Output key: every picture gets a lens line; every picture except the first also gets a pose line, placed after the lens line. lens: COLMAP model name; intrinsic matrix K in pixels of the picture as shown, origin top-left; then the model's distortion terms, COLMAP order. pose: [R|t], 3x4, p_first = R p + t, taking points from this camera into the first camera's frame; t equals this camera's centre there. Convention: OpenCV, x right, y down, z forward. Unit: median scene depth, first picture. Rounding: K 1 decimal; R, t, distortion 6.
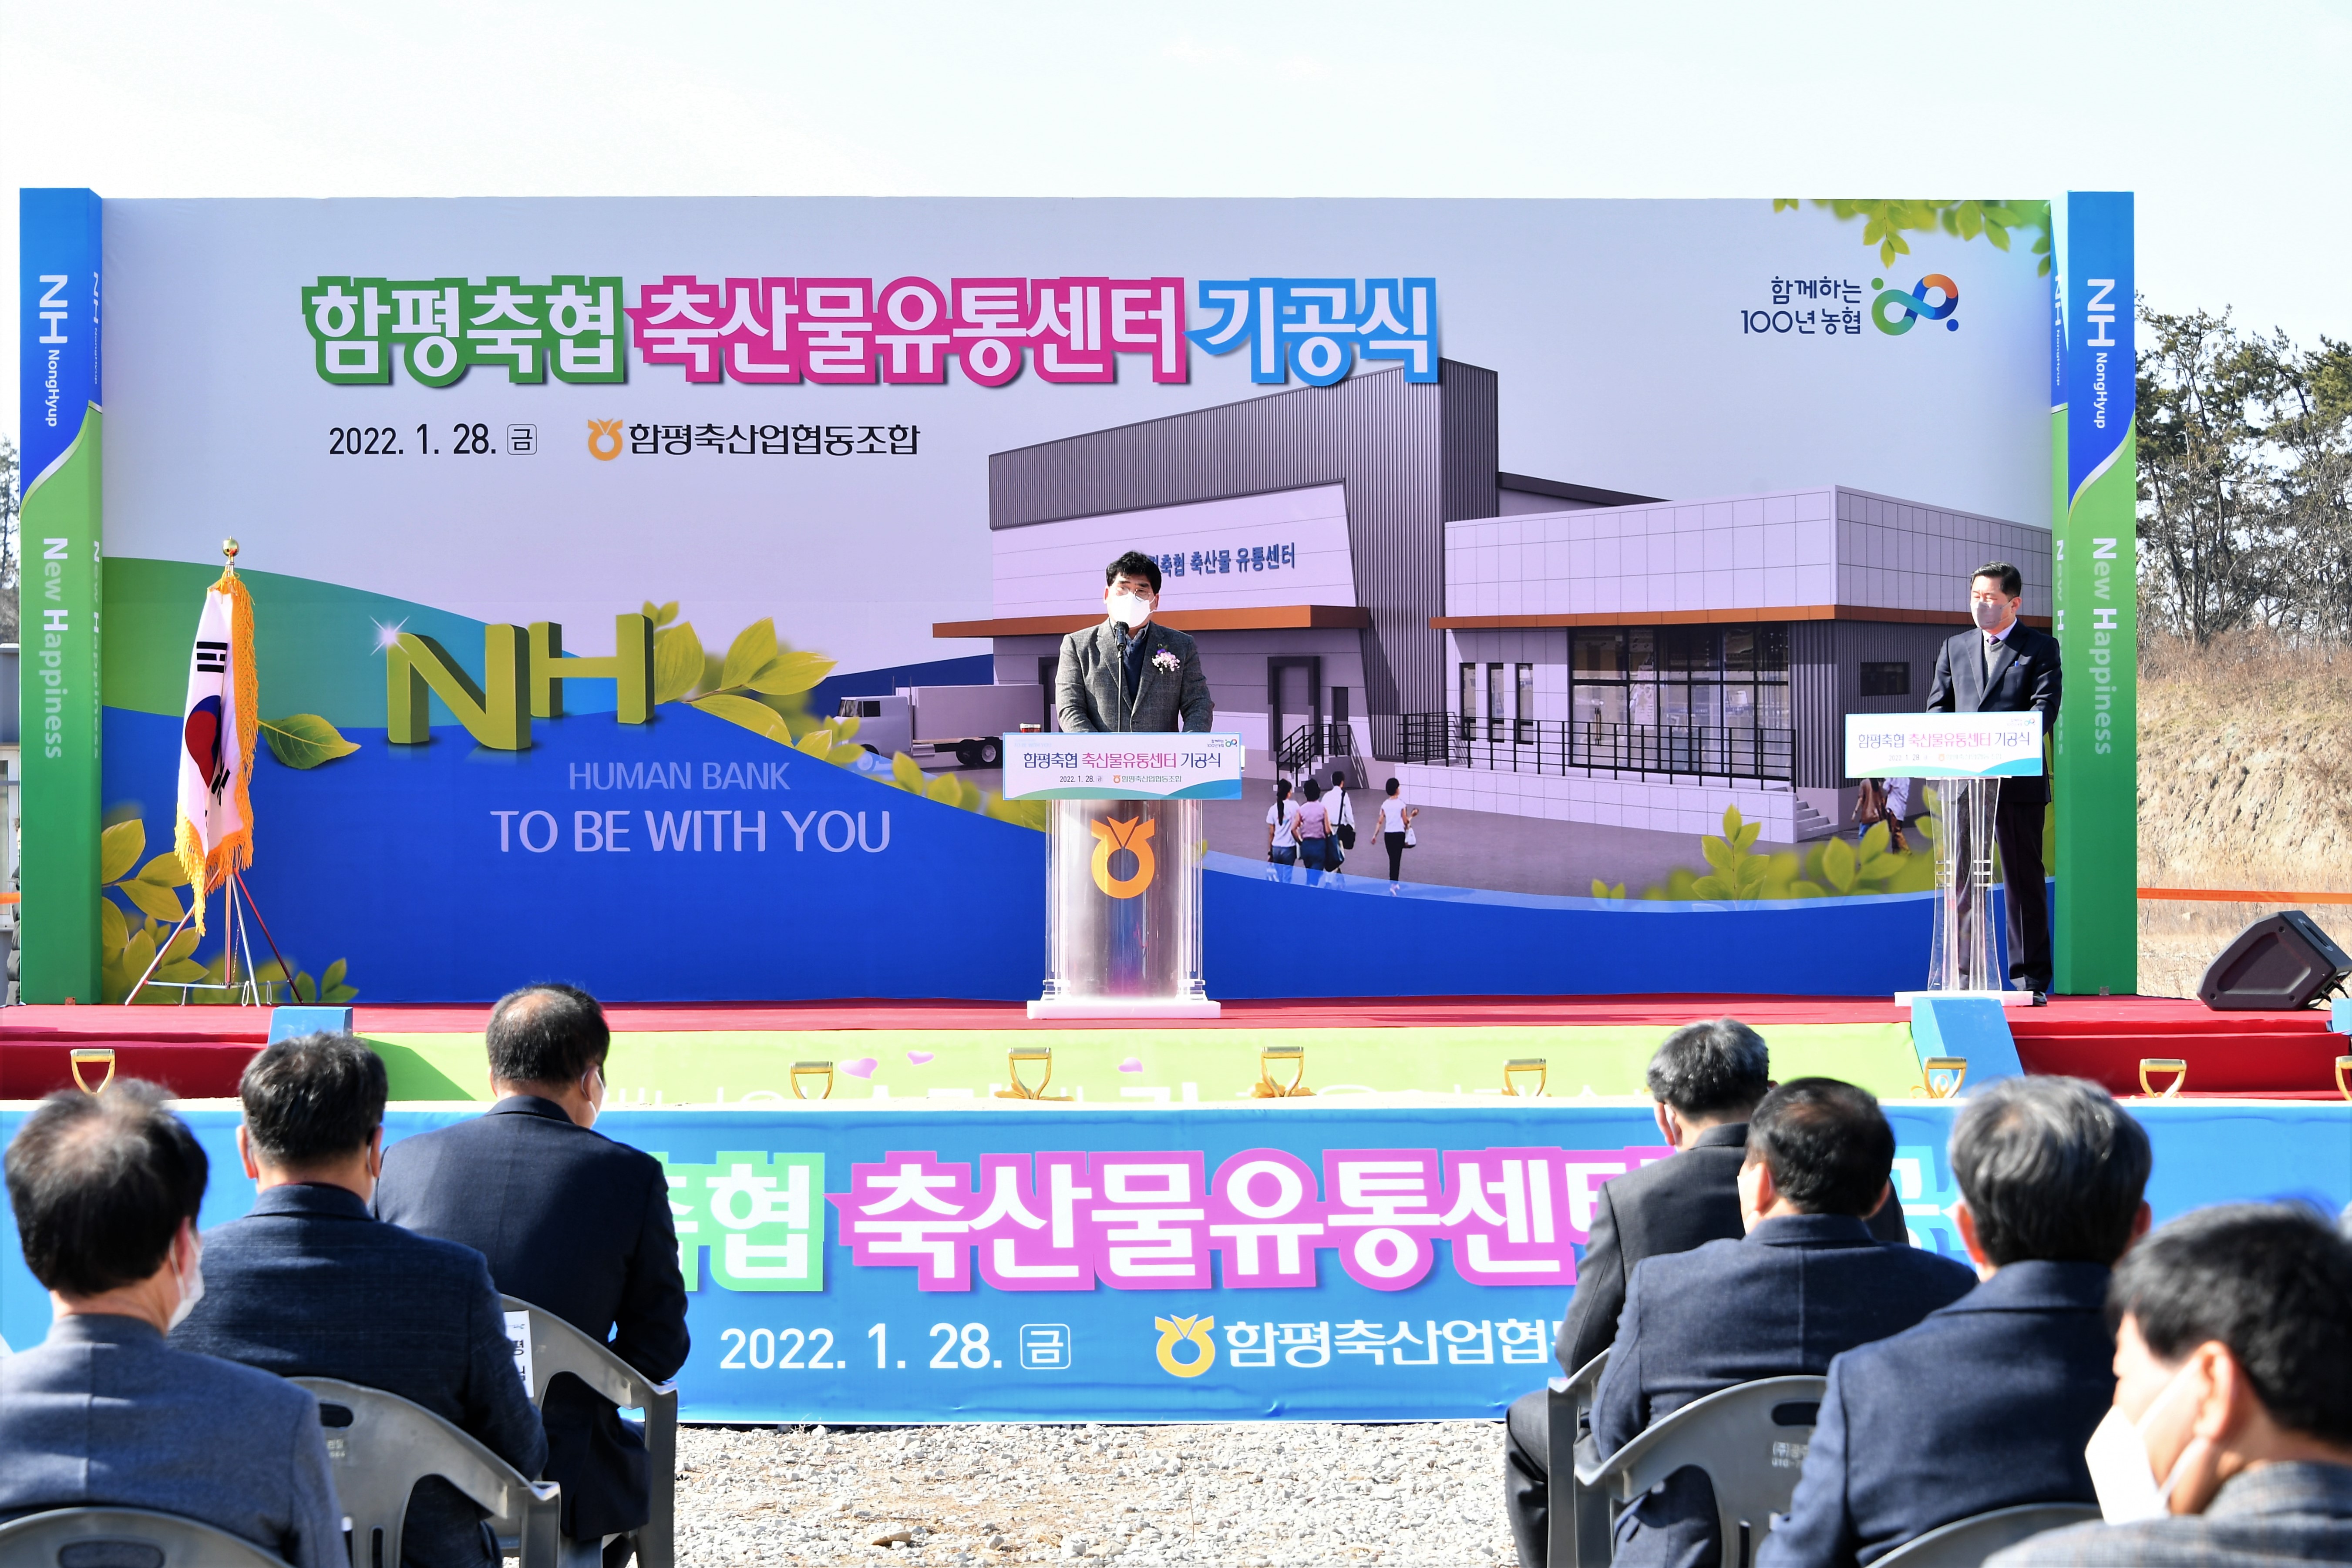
lens RADIAL K [[5381.9, 0, 1176.0], [0, 5381.9, 784.0], [0, 0, 1]] dist [-0.058623, -0.215265]
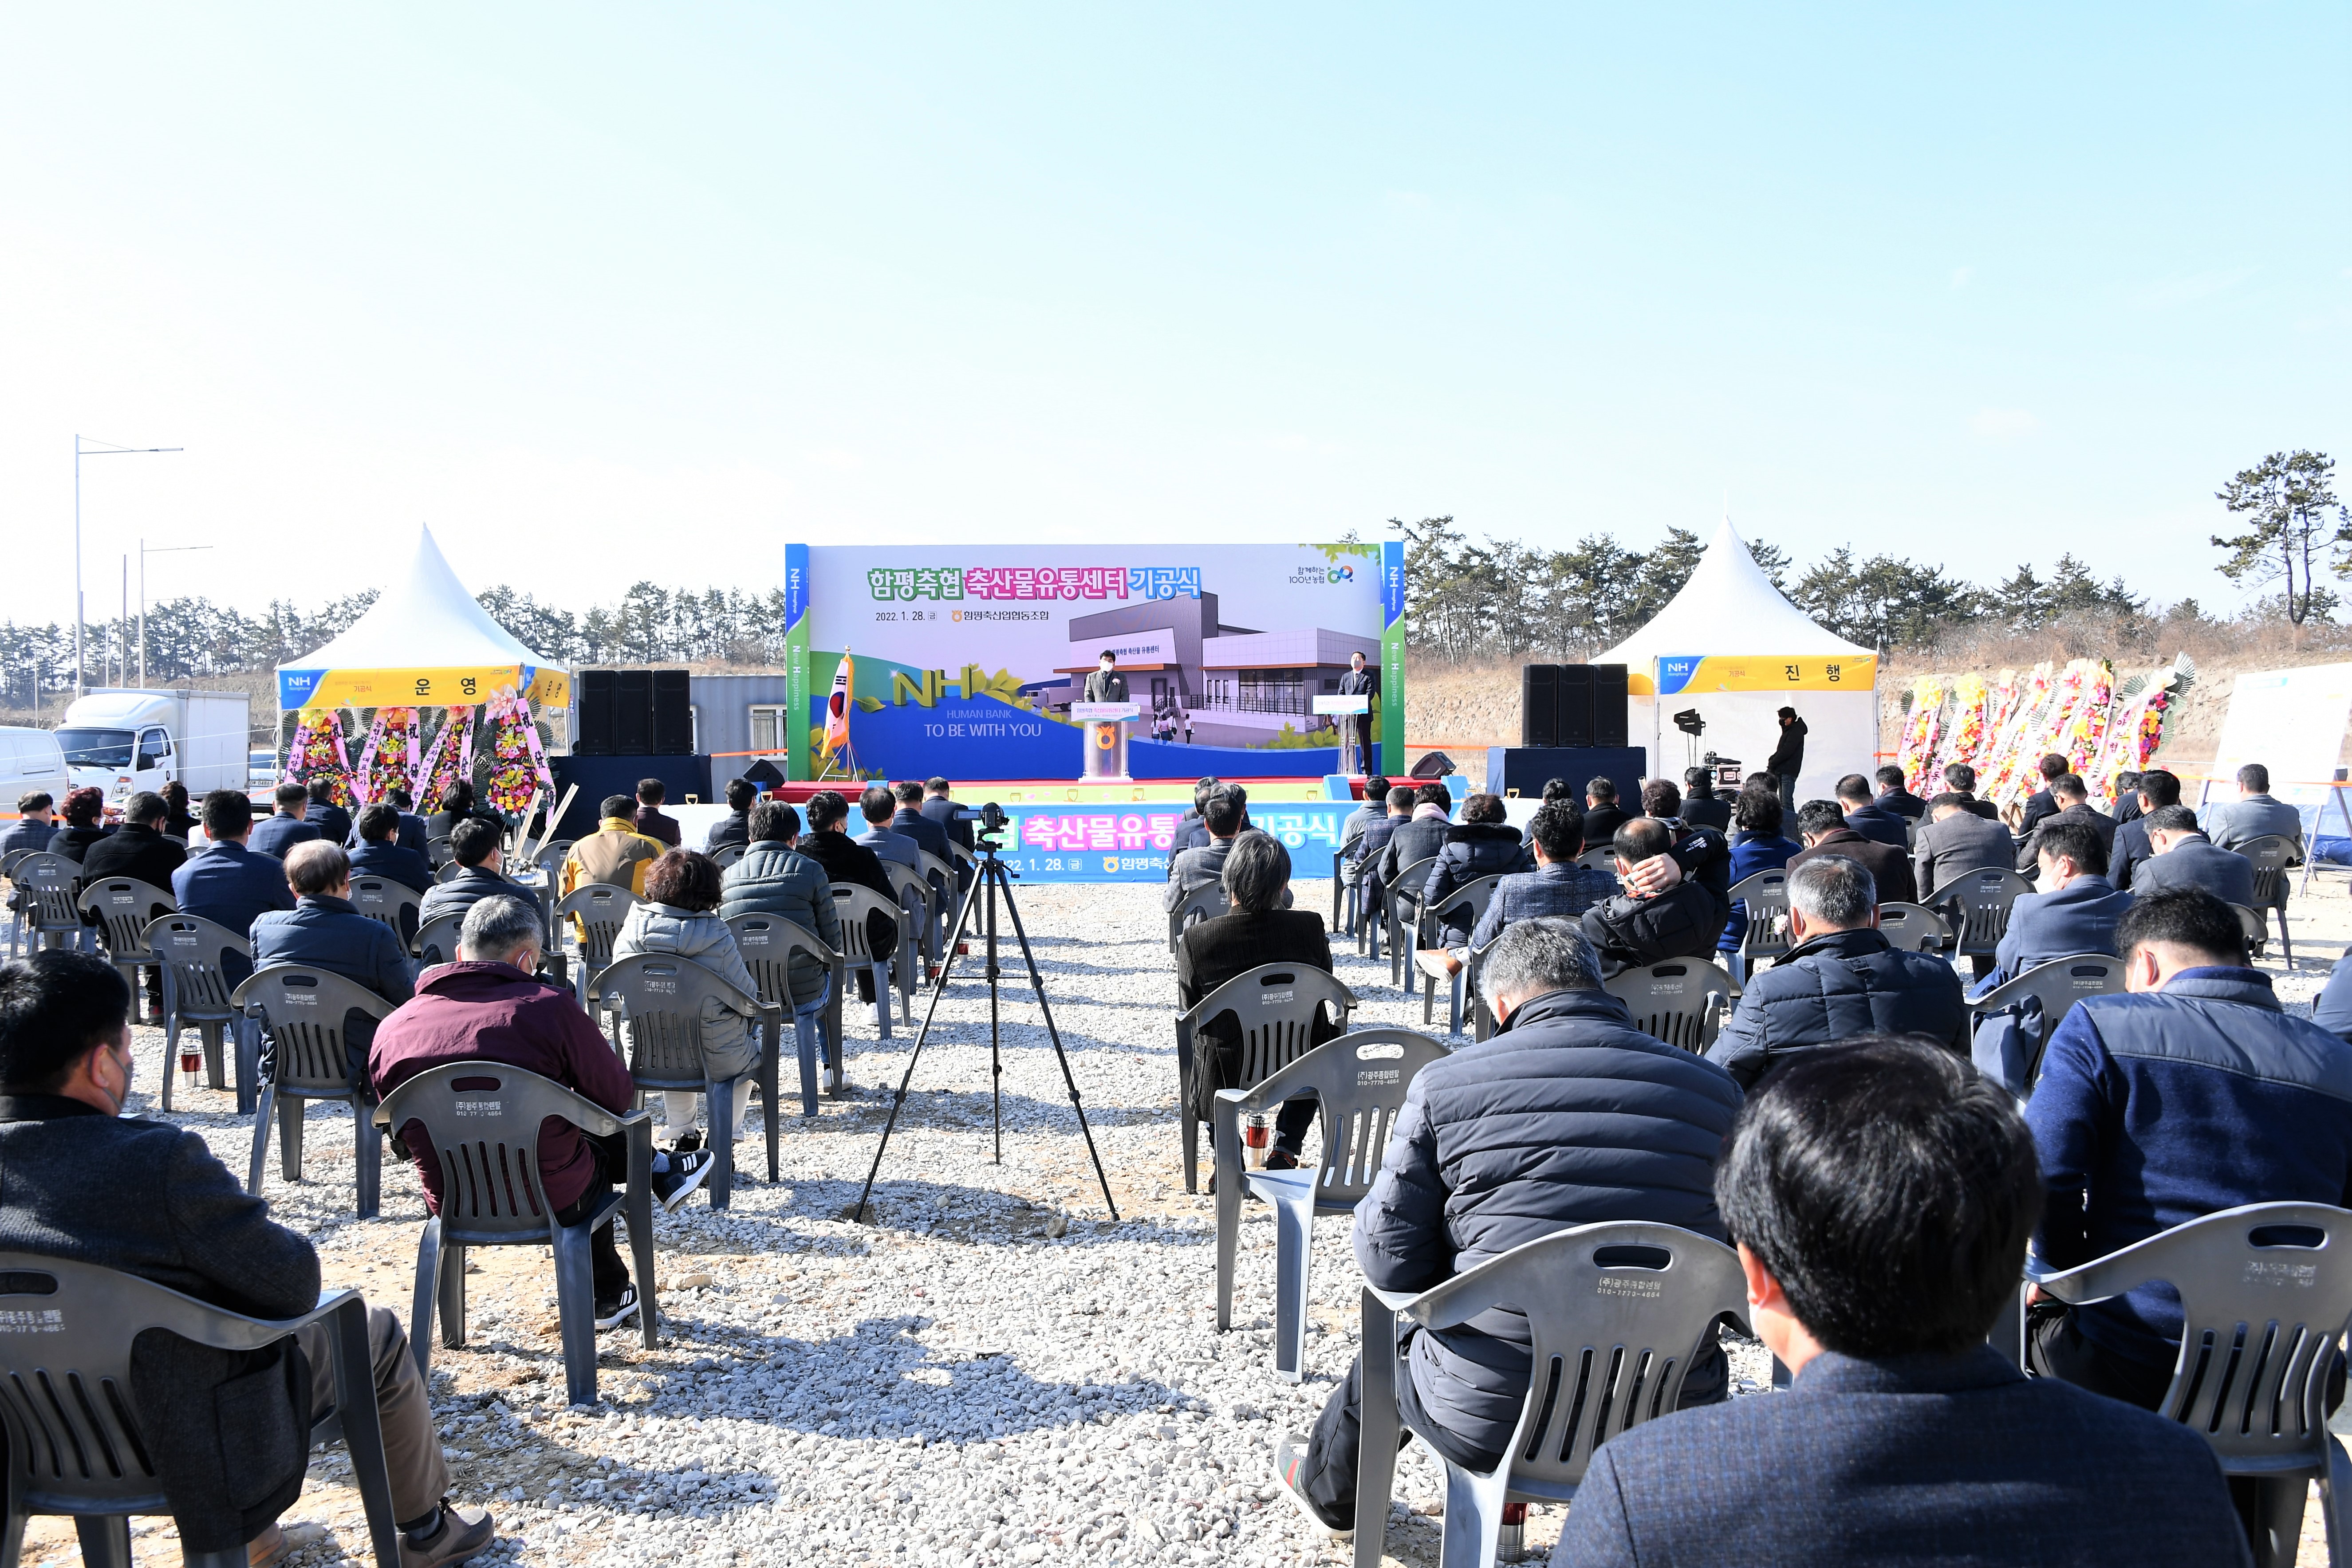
lens RADIAL K [[1890.5, 0, 1176.0], [0, 1890.5, 784.0], [0, 0, 1]] dist [-0.043086, -0.000423]
pose [[0.999914, -0.005100, 0.012071, 0.018305], [0.004611, 0.999180, 0.040236, -0.004780], [-0.012267, -0.040177, 0.999117, -0.206504]]
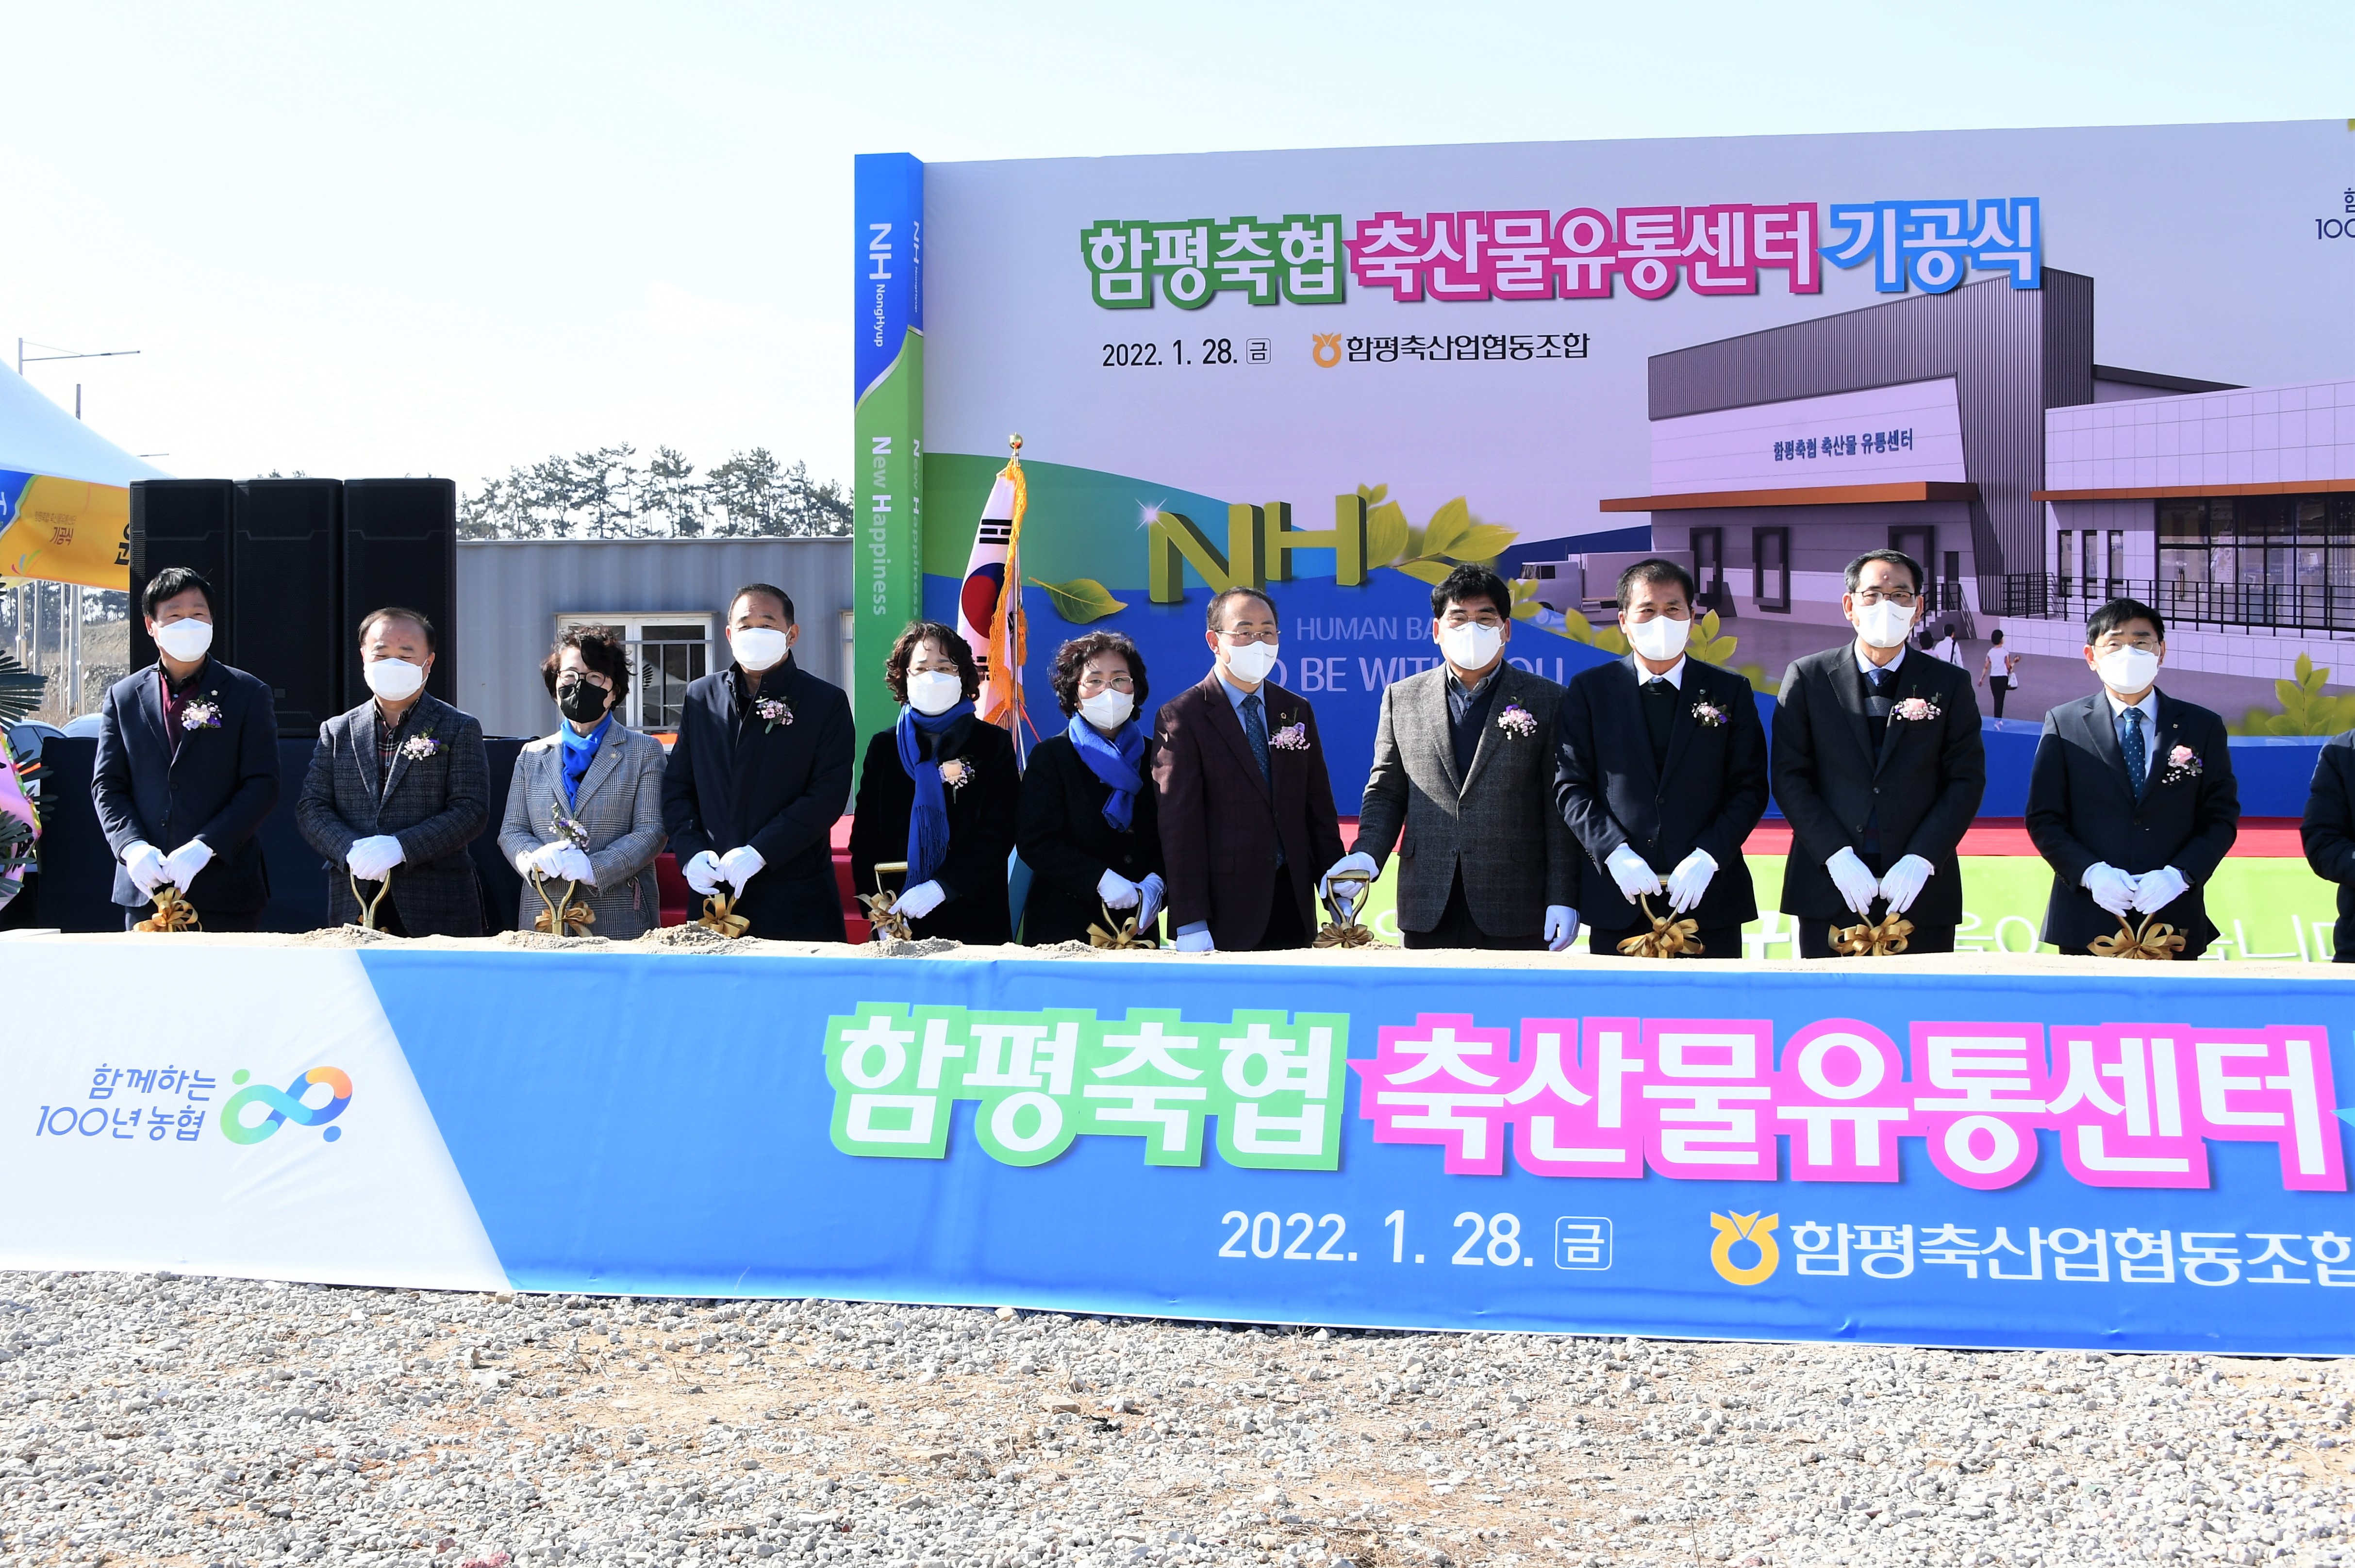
lens RADIAL K [[3364.9, 0, 1096.6], [0, 3364.9, 772.9], [0, 0, 1]] dist [-0.035656, 0.071882]
pose [[0.975360, 0.007199, -0.220502, 0.010562], [0.000511, 0.999391, 0.034887, 0.004451], [0.220619, -0.034140, 0.974762, 0.249670]]
